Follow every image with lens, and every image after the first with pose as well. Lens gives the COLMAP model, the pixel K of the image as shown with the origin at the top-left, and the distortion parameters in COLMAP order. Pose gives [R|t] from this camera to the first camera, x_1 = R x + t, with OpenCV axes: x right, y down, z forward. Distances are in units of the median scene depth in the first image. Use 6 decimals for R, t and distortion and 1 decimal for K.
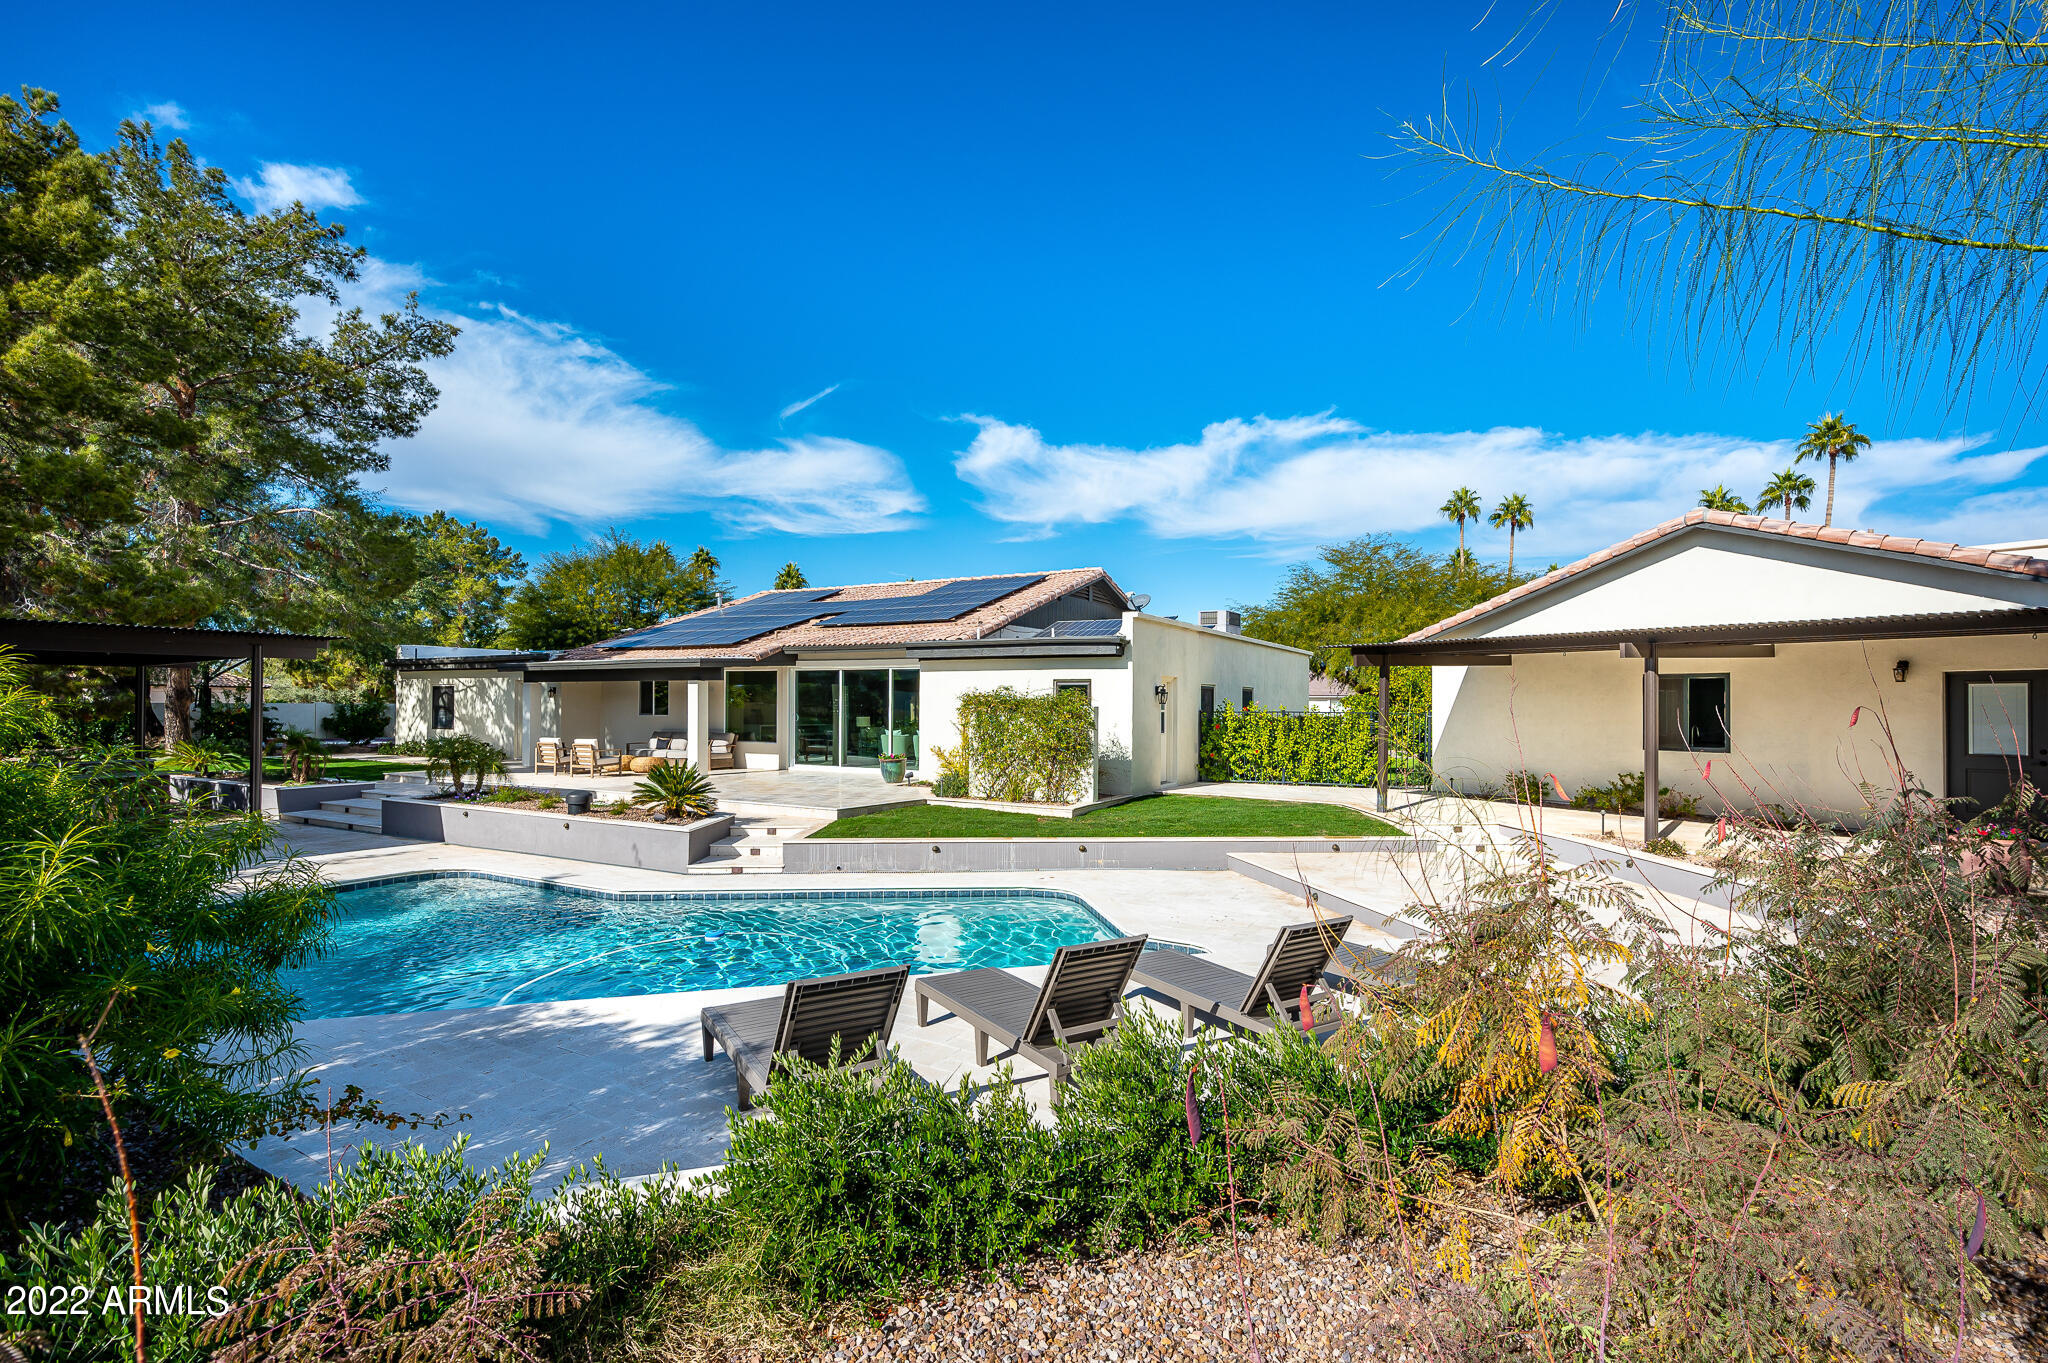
lens RADIAL K [[948.3, 0, 1022.7], [0, 948.3, 724.9], [0, 0, 1]] dist [0.000303, 0.001437]
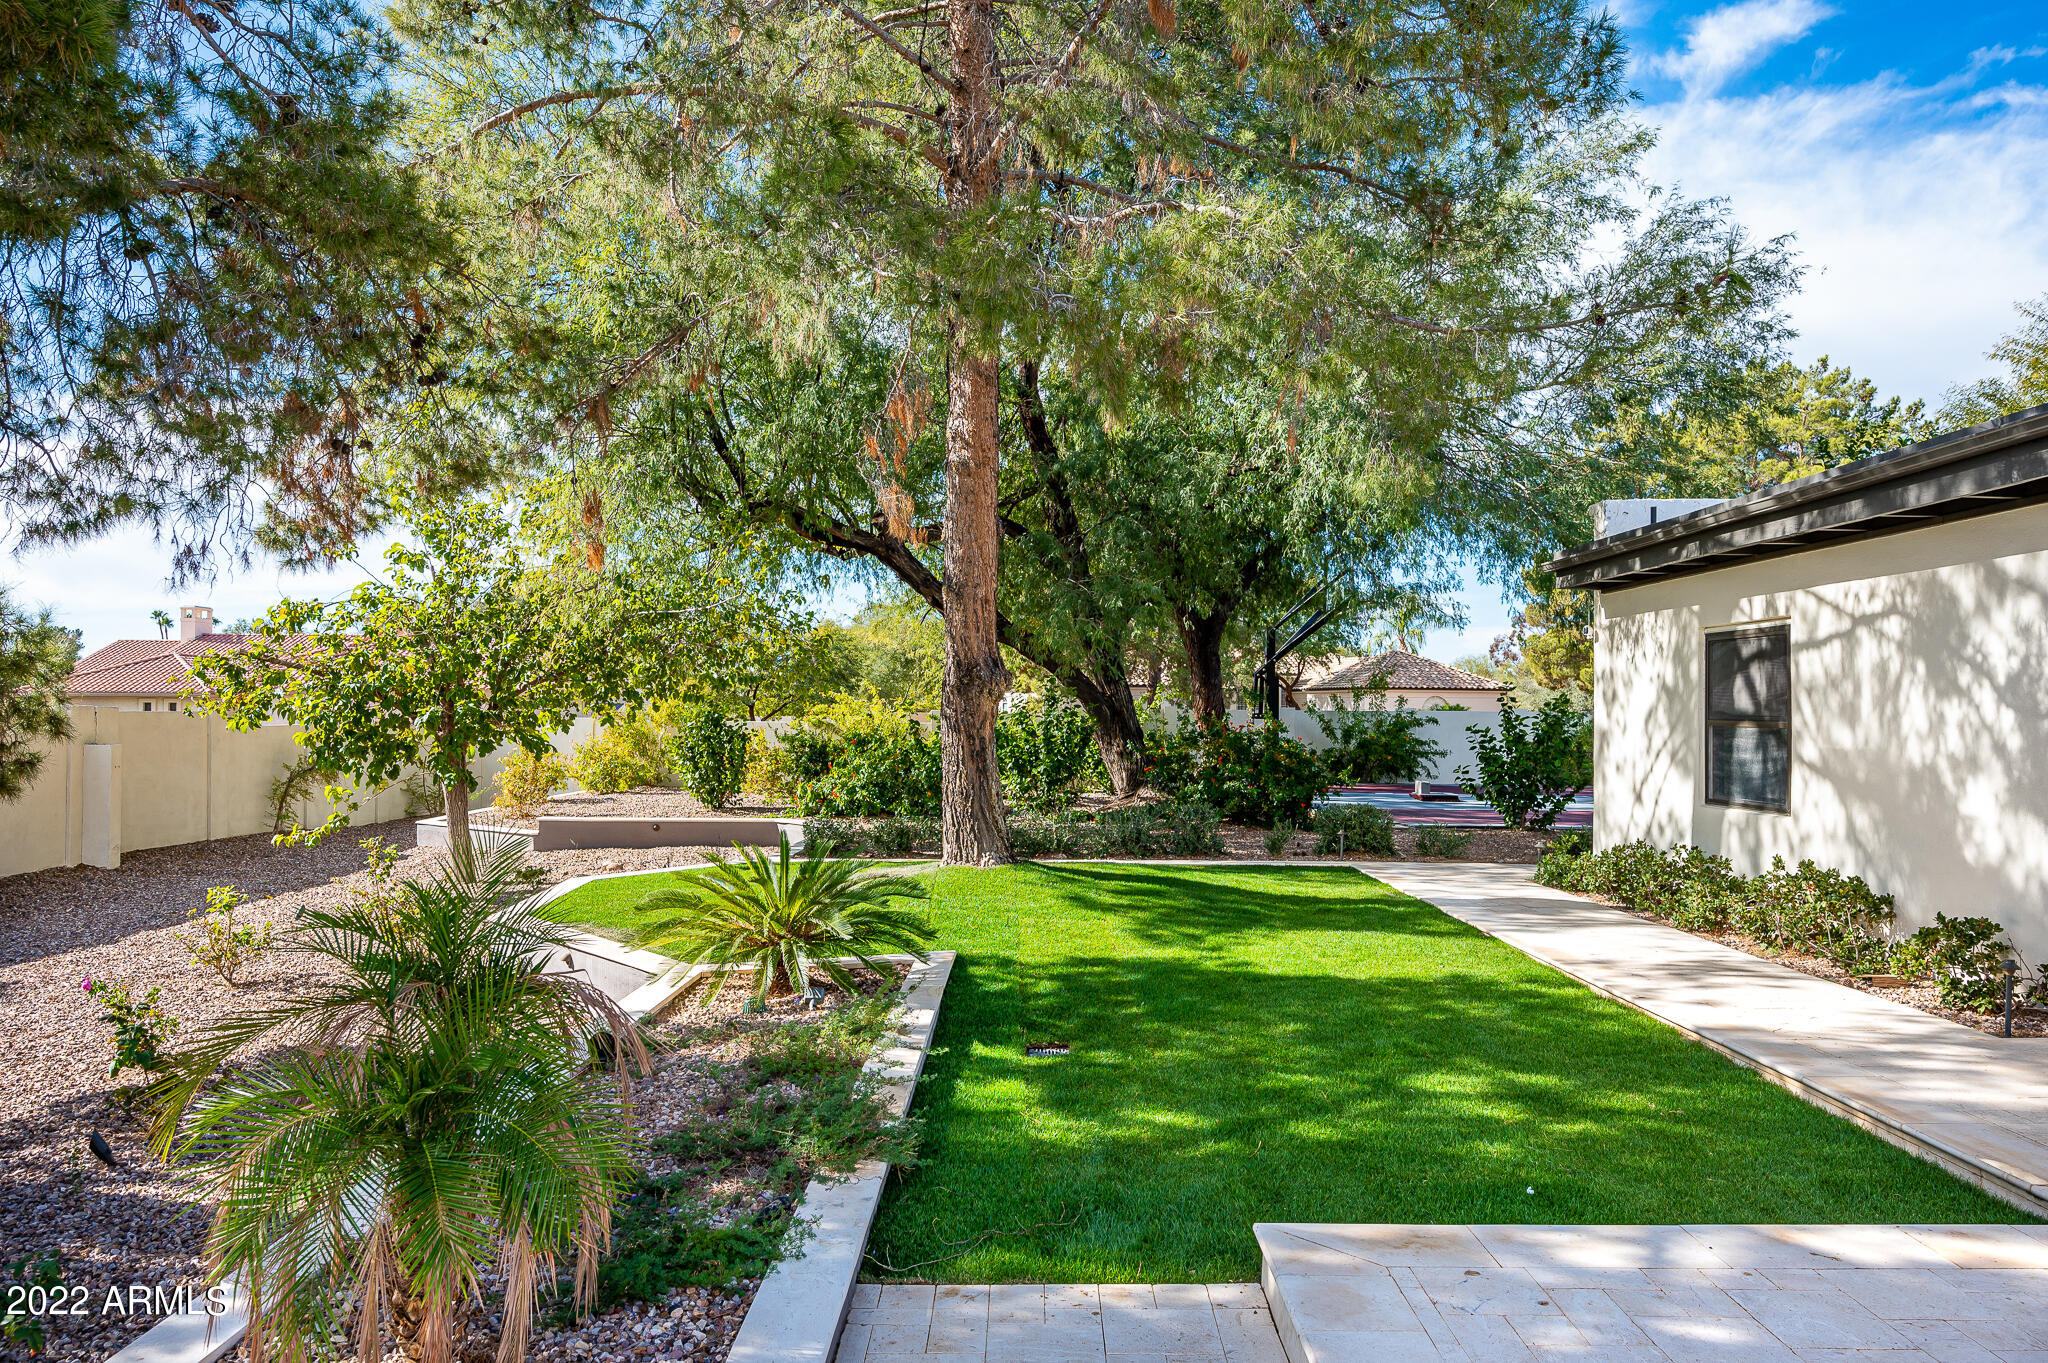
lens RADIAL K [[1320.7, 0, 1012.0], [0, 1320.7, 678.6], [0, 0, 1]] dist [-0.005309, -0.001742]
pose [[0.474300, -0.025544, -0.879993, -0.408505], [-0.020519, 0.998987, -0.040057, -0.011282], [0.880124, 0.037055, 0.473295, 0.681843]]
